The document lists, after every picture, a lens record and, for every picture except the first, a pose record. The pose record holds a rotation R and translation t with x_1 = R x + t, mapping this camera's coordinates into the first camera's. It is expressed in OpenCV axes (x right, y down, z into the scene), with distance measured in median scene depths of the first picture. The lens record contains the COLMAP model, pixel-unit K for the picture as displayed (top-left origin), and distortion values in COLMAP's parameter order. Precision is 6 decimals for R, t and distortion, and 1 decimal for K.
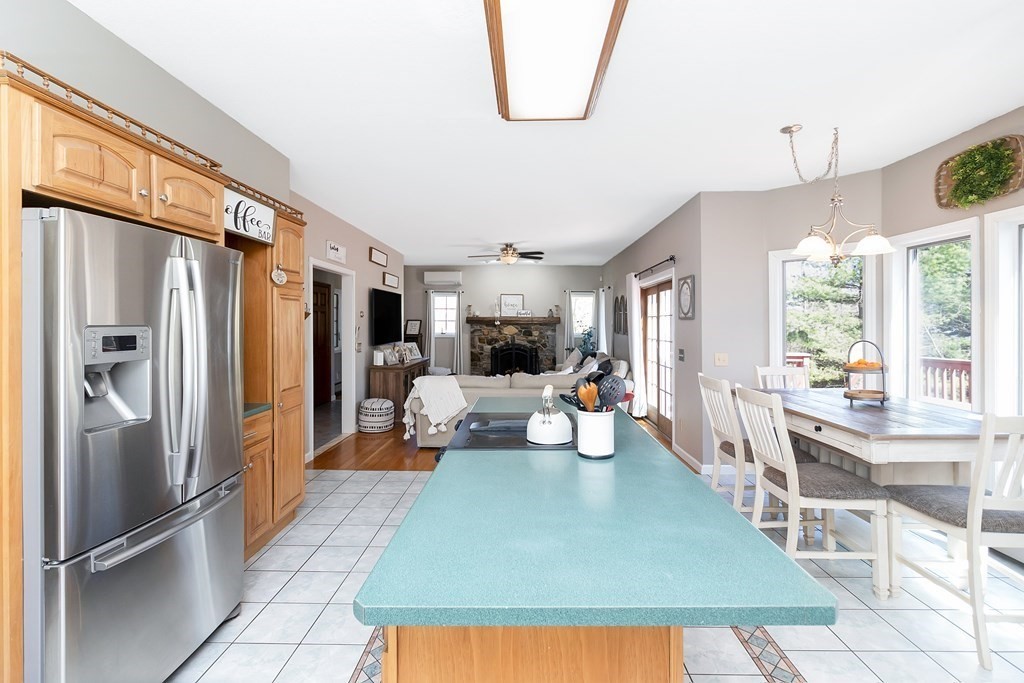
lens RADIAL K [[470.0, 0, 502.2], [0, 470.0, 320.6], [0, 0, 1]] dist [-0.013101, 0.001394]
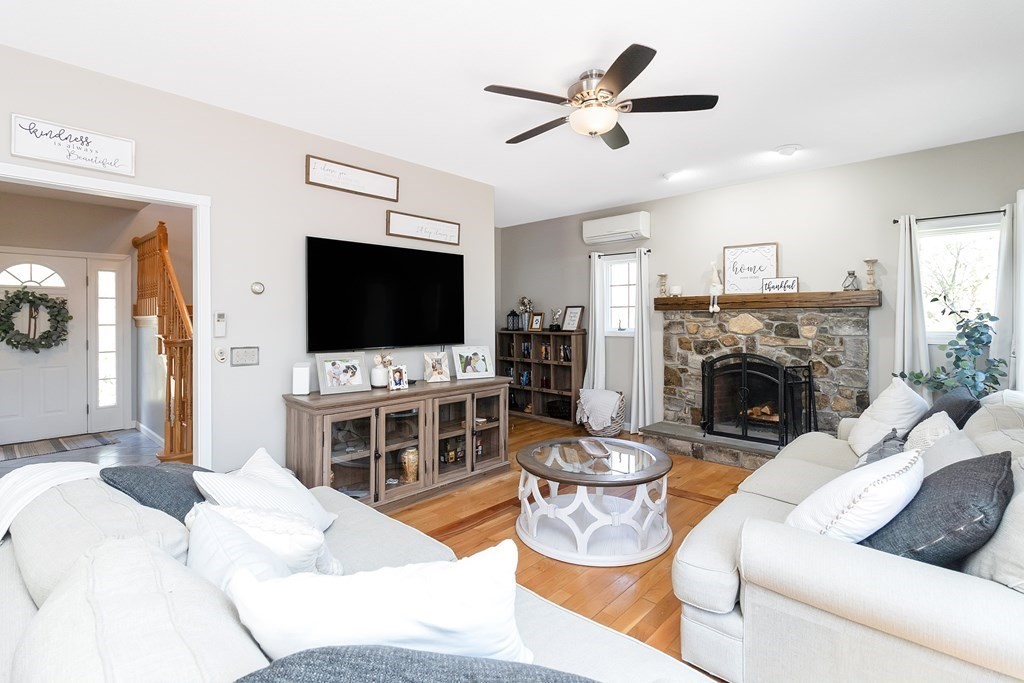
lens RADIAL K [[470.0, 0, 501.8], [0, 470.0, 322.8], [0, 0, 1]] dist [-0.013101, 0.001394]
pose [[0.754151, 0.002884, -0.656695, 0.195998], [0.006030, 0.999918, 0.011315, 0.018240], [0.656674, -0.012493, 0.754071, 0.704105]]
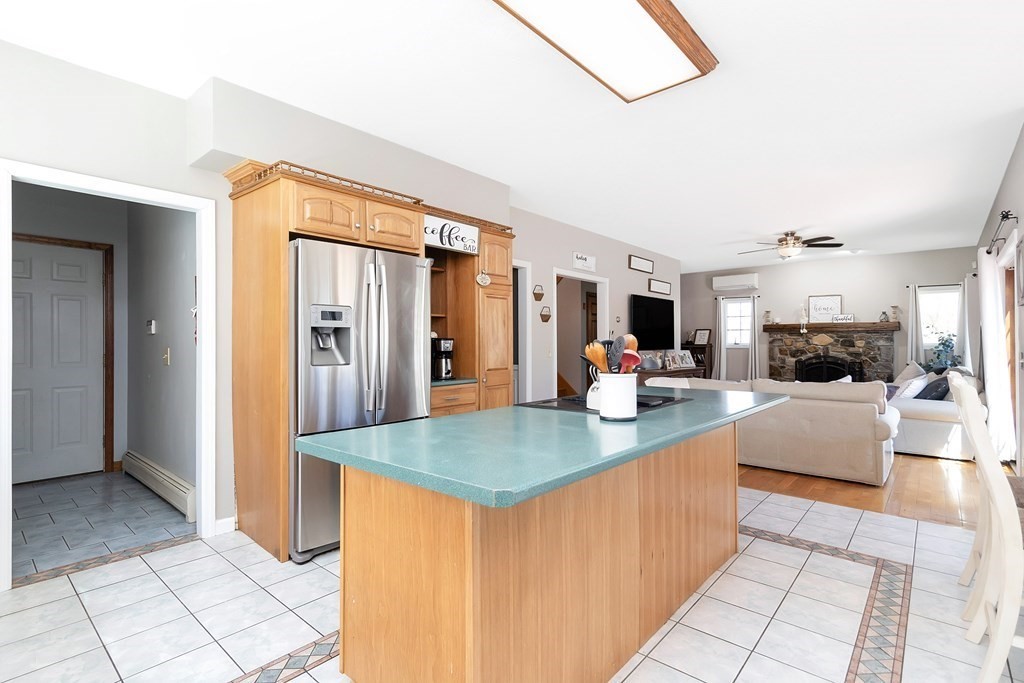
lens RADIAL K [[470.0, 0, 502.1], [0, 470.0, 344.6], [0, 0, 1]] dist [-0.013101, 0.001394]
pose [[0.766342, 0.004965, -0.642414, 0.159555], [0.001209, 0.999957, 0.009172, 0.029678], [0.642432, -0.007806, 0.766303, 0.019611]]
